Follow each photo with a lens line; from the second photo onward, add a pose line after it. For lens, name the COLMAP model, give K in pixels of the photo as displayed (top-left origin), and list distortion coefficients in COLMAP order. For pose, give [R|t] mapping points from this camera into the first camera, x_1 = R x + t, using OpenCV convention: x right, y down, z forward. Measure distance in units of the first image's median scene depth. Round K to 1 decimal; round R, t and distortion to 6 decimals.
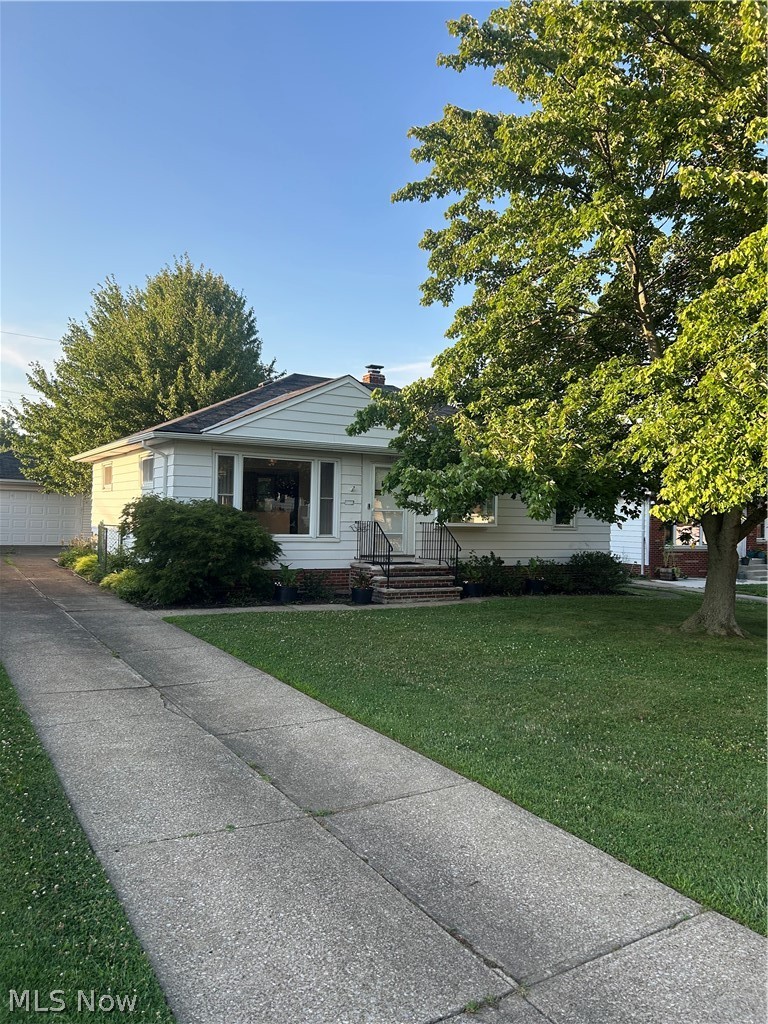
lens RADIAL K [[768.7, 0, 382.9], [0, 768.7, 509.3], [0, 0, 1]] dist [0.056804, -0.048697]
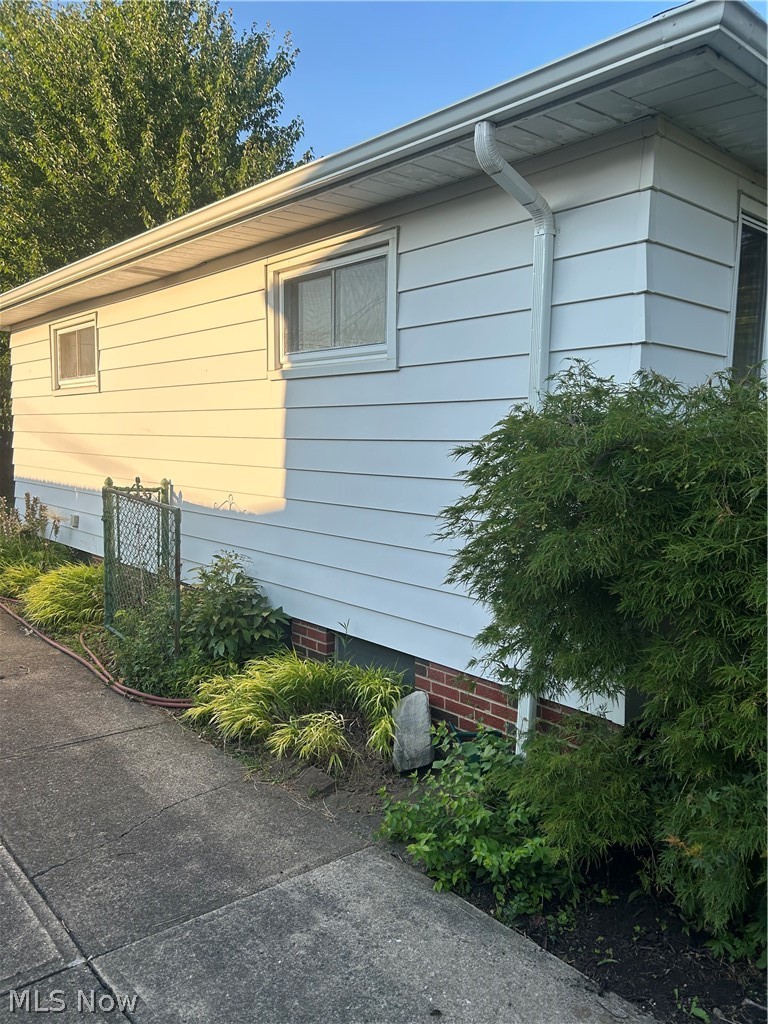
lens RADIAL K [[768.7, 0, 385.9], [0, 768.7, 514.5], [0, 0, 1]] dist [0.056804, -0.048697]
pose [[0.979219, -0.025284, 0.201221, -0.289539], [0.004182, 0.994504, 0.104611, -0.003094], [-0.202761, -0.101595, 0.973944, 0.589917]]
